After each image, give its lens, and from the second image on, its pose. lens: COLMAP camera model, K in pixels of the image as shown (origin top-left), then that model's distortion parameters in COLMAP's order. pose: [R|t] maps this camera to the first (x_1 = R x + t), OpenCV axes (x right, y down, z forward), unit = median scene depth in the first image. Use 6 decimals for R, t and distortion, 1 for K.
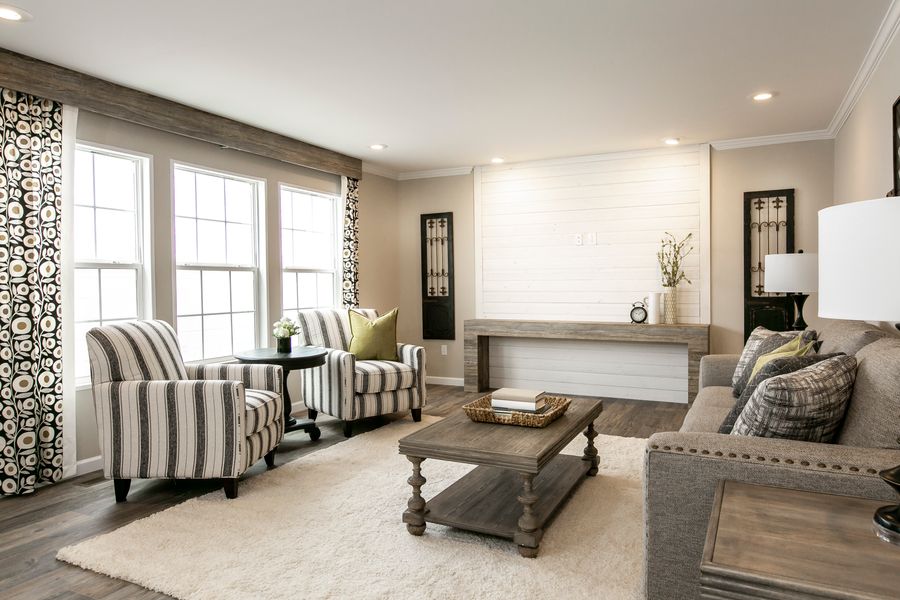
lens RADIAL K [[578.9, 0, 453.8], [0, 578.9, 308.5], [0, 0, 1]] dist [-0.018436, -0.000484]
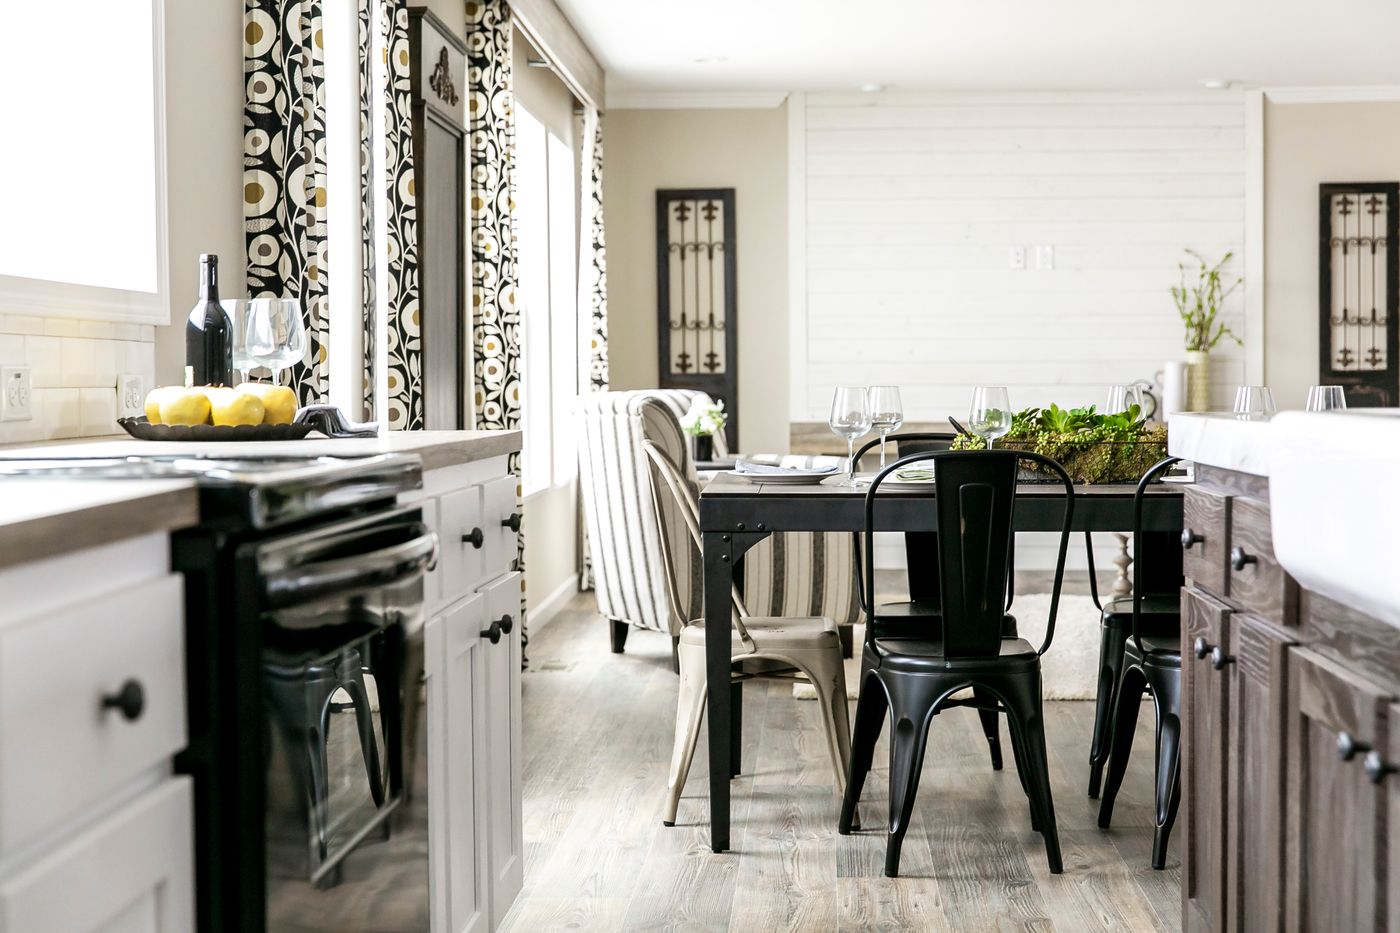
lens RADIAL K [[2073.4, 0, 699.7], [0, 2073.4, 464.7], [0, 0, 1]] dist [-0.019051, 0.000000]
pose [[0.919198, -0.014250, 0.393538, -0.806392], [0.014990, 0.999887, 0.001192, 0.058035], [-0.393510, 0.004803, 0.919308, -0.582999]]
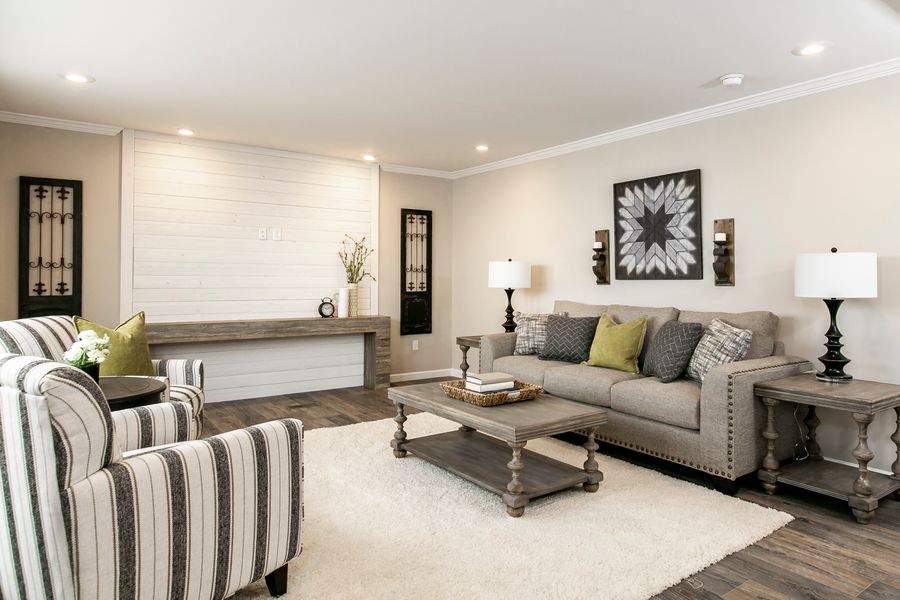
lens RADIAL K [[573.0, 0, 479.5], [0, 573.0, 268.5], [0, 0, 1]] dist [0.019941, -0.011017]
pose [[0.466193, 0.026249, 0.884294, -0.496187], [0.030659, 0.998480, -0.045801, -0.007692], [-0.884152, 0.048463, 0.464679, 0.260018]]
